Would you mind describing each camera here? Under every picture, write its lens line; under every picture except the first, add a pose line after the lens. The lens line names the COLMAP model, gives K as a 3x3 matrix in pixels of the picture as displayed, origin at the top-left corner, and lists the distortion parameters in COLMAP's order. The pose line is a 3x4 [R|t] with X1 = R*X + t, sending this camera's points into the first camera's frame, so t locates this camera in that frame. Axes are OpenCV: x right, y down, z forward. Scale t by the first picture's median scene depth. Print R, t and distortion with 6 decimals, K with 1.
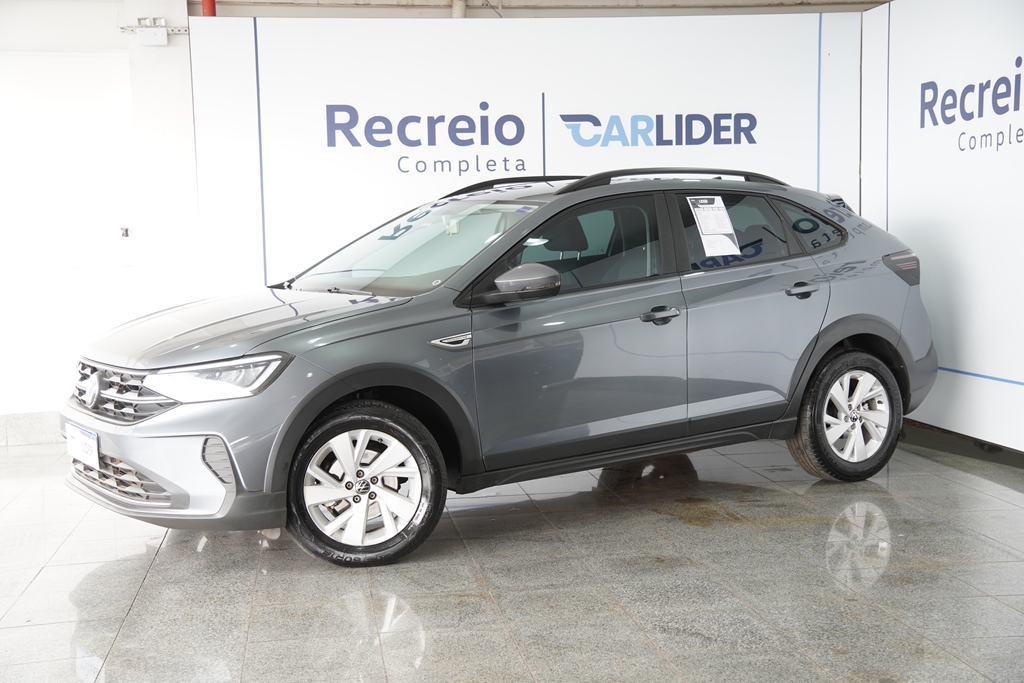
lens RADIAL K [[1313.0, 0, 506.8], [0, 1313.0, 346.1], [0, 0, 1]] dist [0.131573, 0.000000]
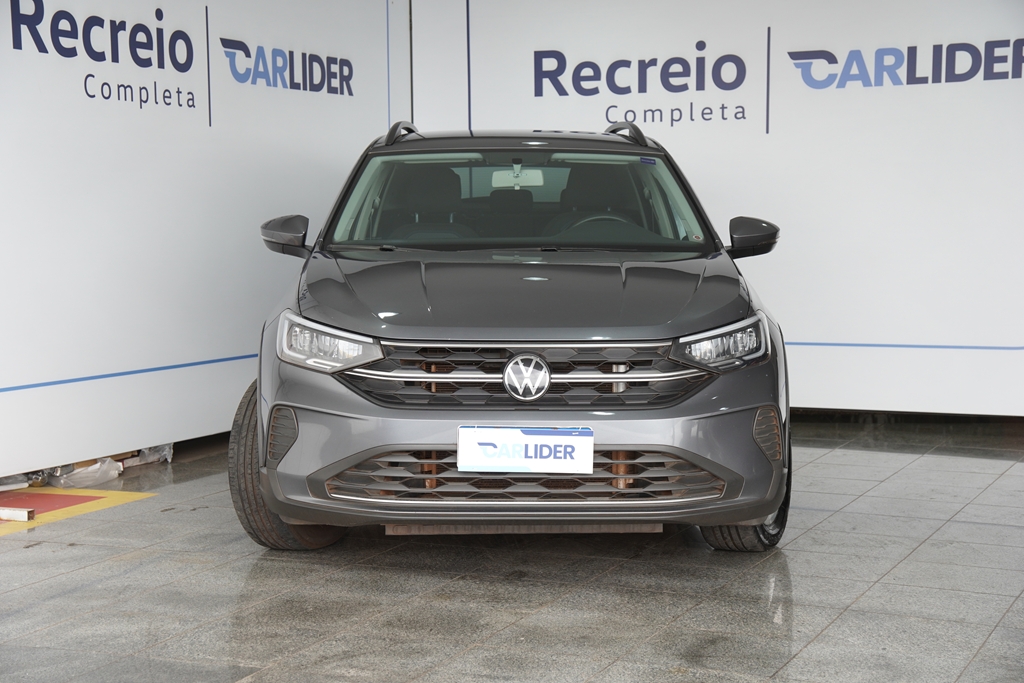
lens RADIAL K [[1784.4, 0, 512.0], [0, 1784.4, 337.6], [0, 0, 1]] dist [0.384716, 0.000000]
pose [[0.531141, -0.042280, 0.846228, -0.955418], [0.064781, 0.997857, 0.009195, 0.000355], [-0.844803, 0.049936, 0.532742, 0.369404]]
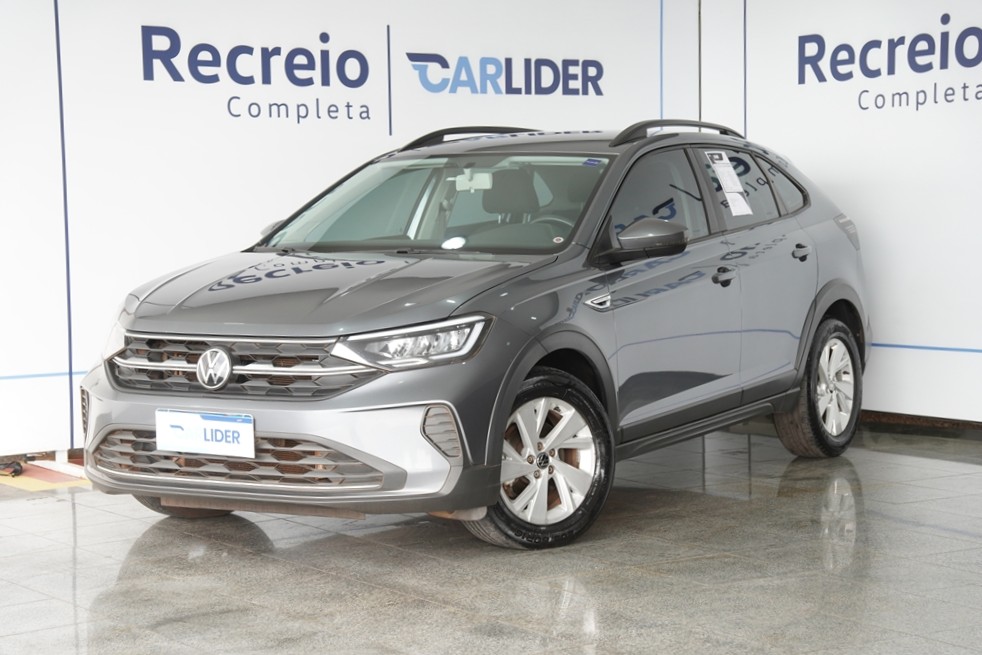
lens RADIAL K [[1971.3, 0, 488.5], [0, 1971.3, 324.4], [0, 0, 1]] dist [0.446494, 0.000000]
pose [[0.900386, -0.020494, 0.434610, -0.566519], [0.035222, 0.999045, -0.025860, 0.035795], [-0.433665, 0.038592, 0.900247, -0.172449]]
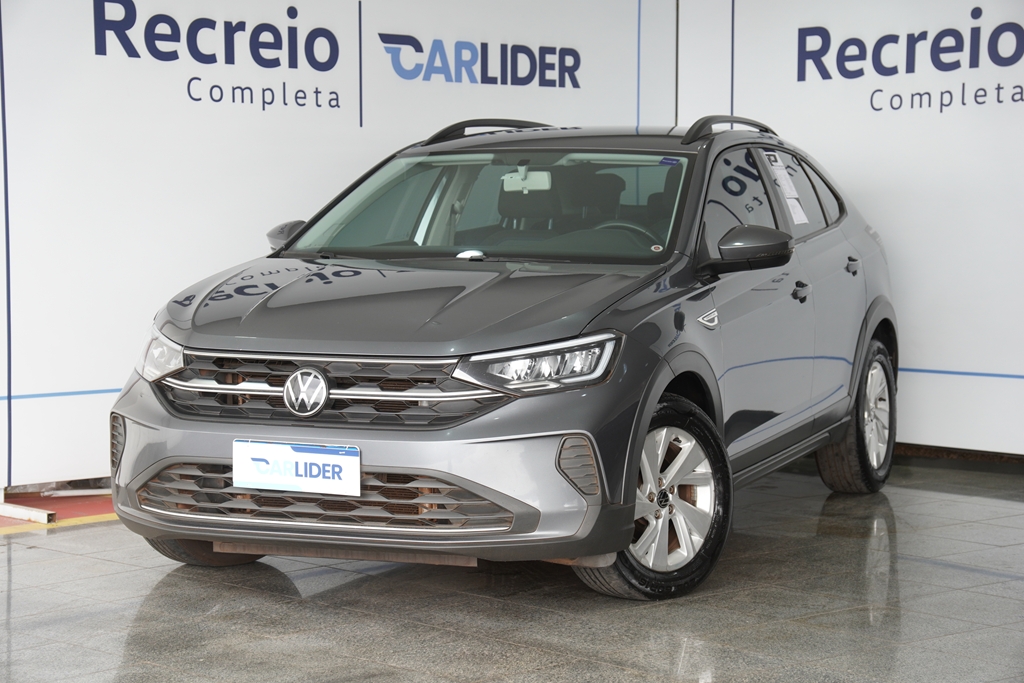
lens RADIAL K [[2165.5, 0, 511.8], [0, 2165.5, 337.6], [0, 0, 1]] dist [0.551331, 0.000000]
pose [[0.826045, -0.012612, 0.563462, -0.717750], [0.031337, 0.999231, -0.023574, 0.028411], [-0.562732, 0.037130, 0.825805, -0.040709]]
